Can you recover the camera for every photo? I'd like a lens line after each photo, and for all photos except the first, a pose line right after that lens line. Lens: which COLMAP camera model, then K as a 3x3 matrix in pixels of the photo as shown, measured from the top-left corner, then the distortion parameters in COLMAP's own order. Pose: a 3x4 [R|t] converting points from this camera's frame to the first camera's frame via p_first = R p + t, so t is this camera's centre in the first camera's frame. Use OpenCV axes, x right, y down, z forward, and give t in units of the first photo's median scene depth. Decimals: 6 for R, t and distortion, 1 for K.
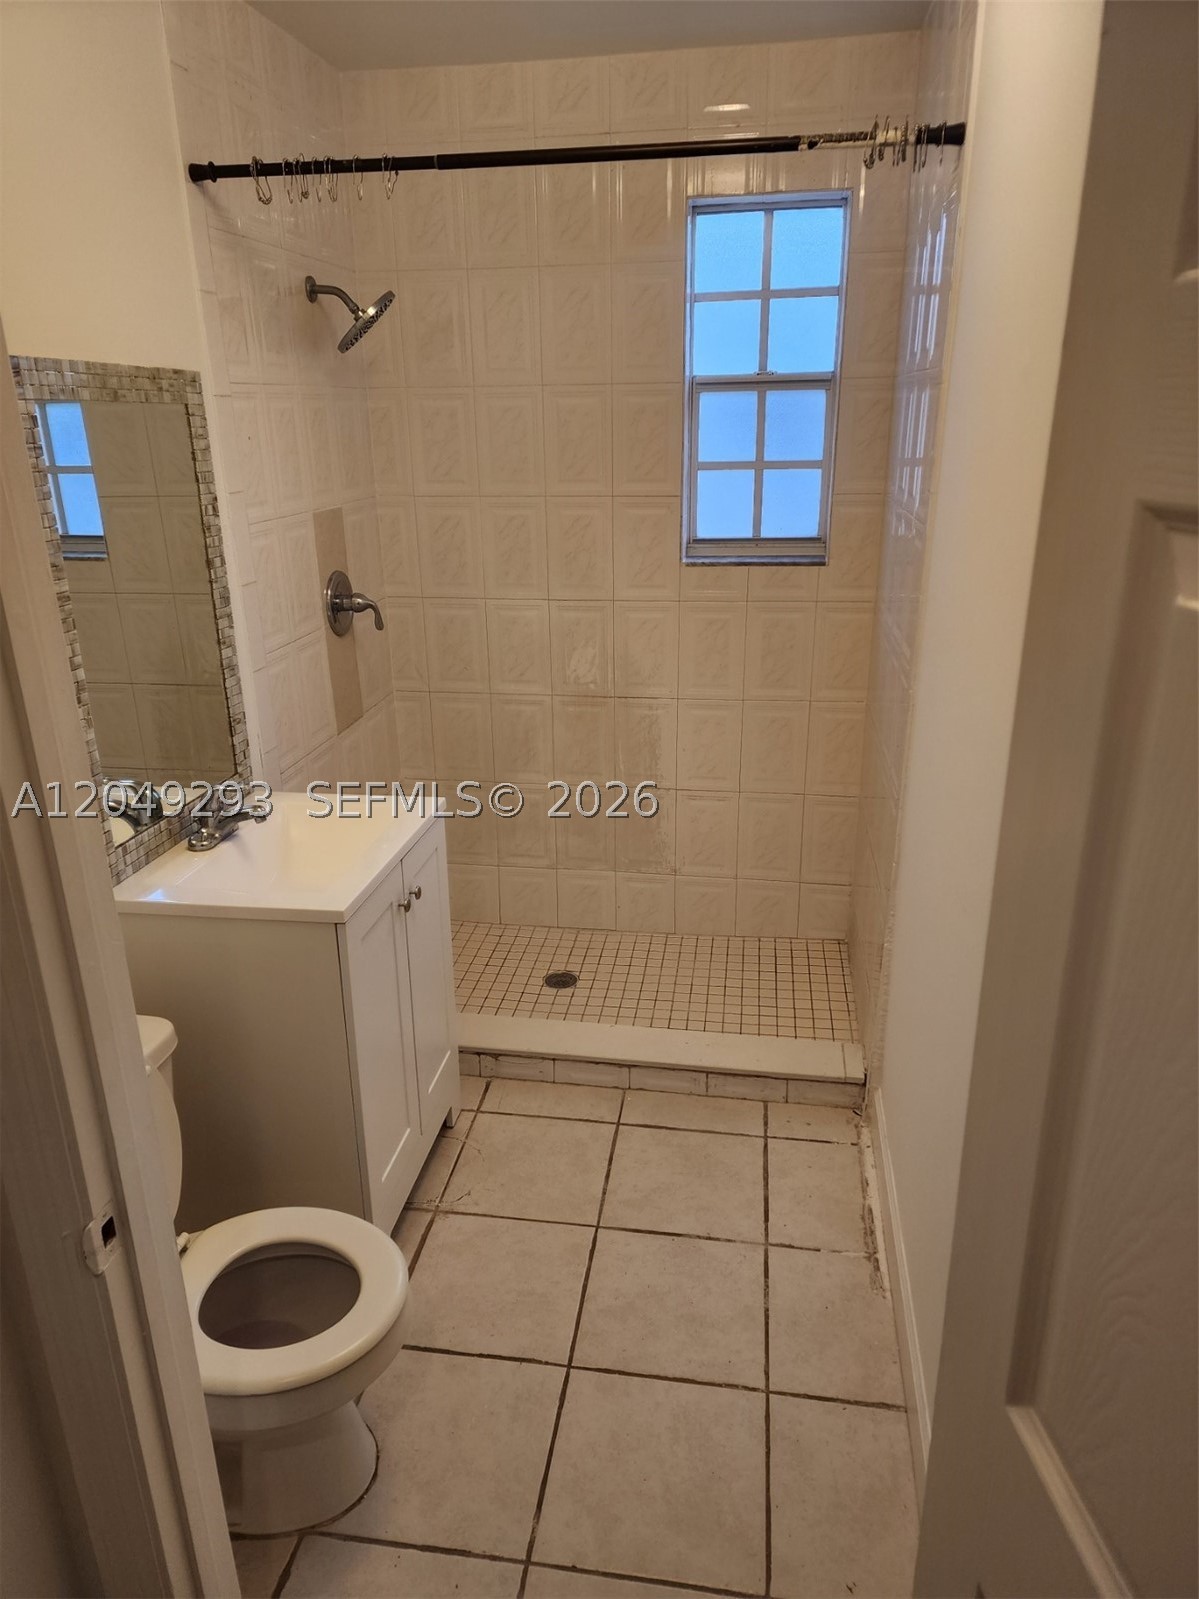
lens RADIAL K [[1068.1, 0, 590.8], [0, 1068.1, 790.4], [0, 0, 1]] dist [0.023852, -0.014477]
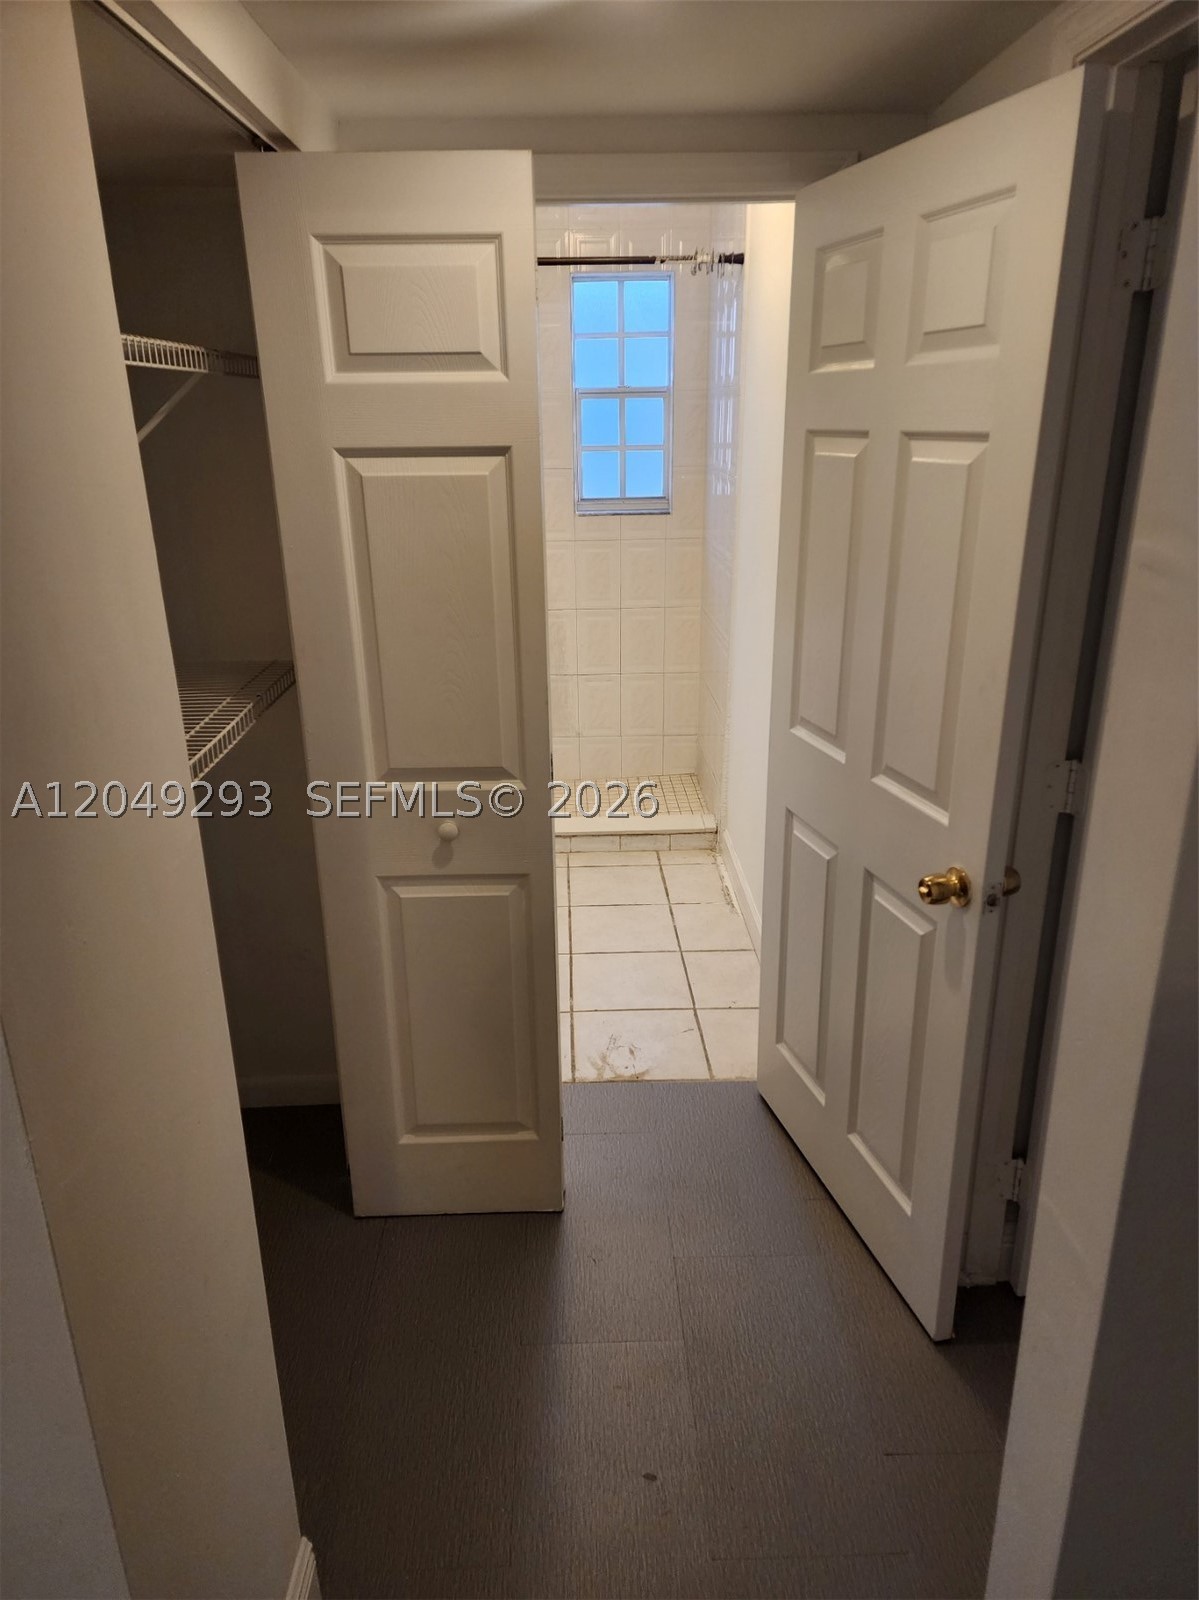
lens RADIAL K [[1068.8, 0, 601.3], [0, 1068.8, 807.1], [0, 0, 1]] dist [0.023852, -0.014477]
pose [[0.982038, -0.062561, 0.178010, -0.197437], [0.060656, 0.998028, 0.016129, 0.198285], [-0.178668, -0.005042, 0.983896, -0.545815]]
